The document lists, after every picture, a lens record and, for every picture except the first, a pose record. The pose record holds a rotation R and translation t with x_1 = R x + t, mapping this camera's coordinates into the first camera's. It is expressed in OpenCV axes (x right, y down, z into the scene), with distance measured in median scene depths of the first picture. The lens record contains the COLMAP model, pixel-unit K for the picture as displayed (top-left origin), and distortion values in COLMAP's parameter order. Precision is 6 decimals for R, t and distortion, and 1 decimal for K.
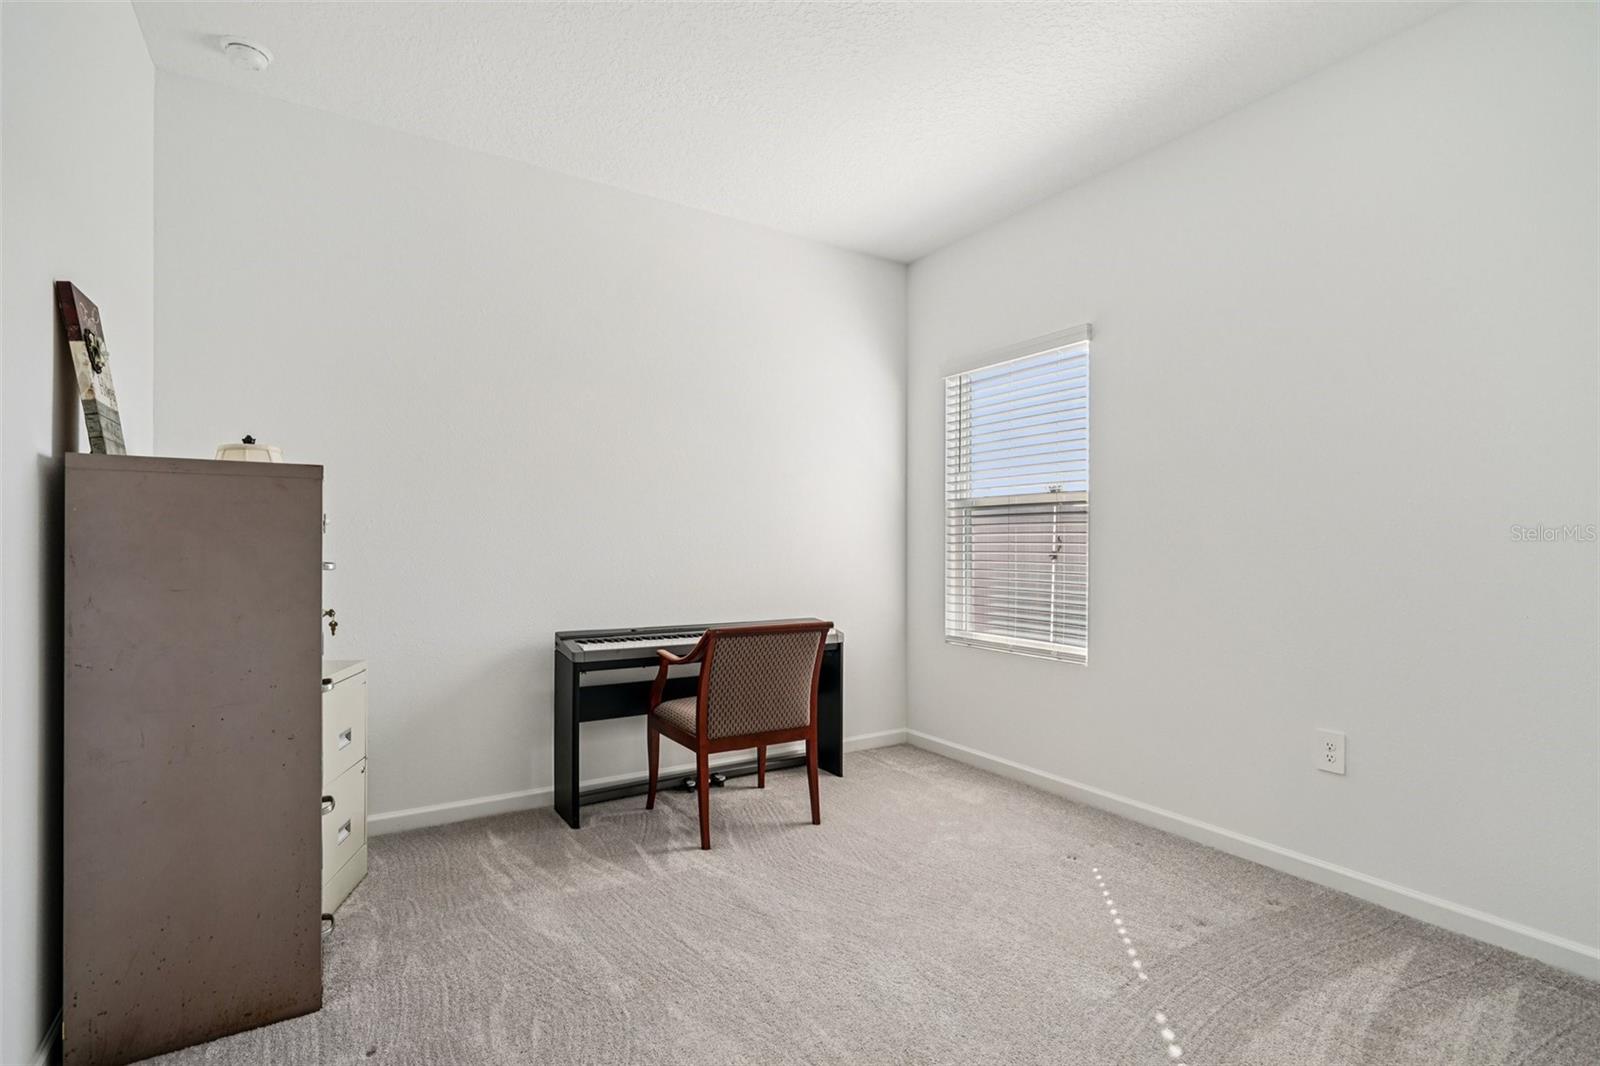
lens RADIAL K [[744.1, 0, 799.8], [0, 744.1, 537.3], [0, 0, 1]] dist [-0.000177, -0.000305]
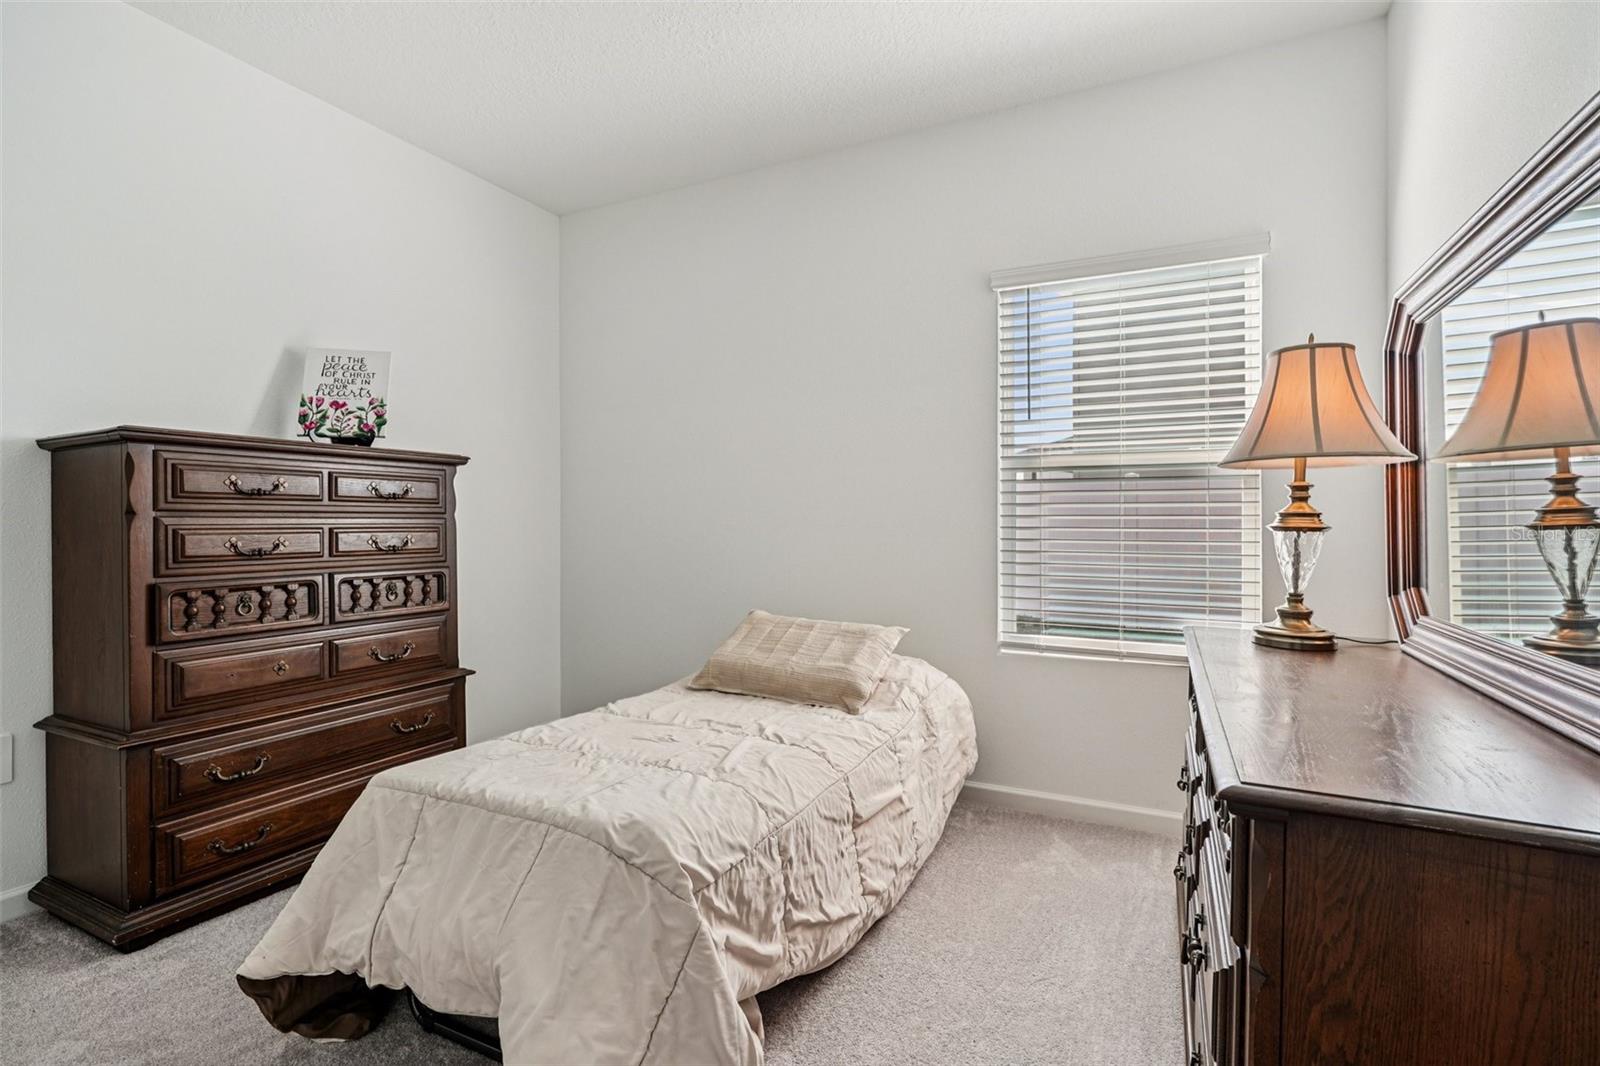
lens RADIAL K [[744.1, 0, 798.4], [0, 744.1, 532.1], [0, 0, 1]] dist [-0.000177, -0.000305]
pose [[0.854350, -0.006860, 0.519652, -0.377142], [-0.004476, 0.999779, 0.020557, 0.009759], [-0.519678, -0.019888, 0.854130, 0.513279]]
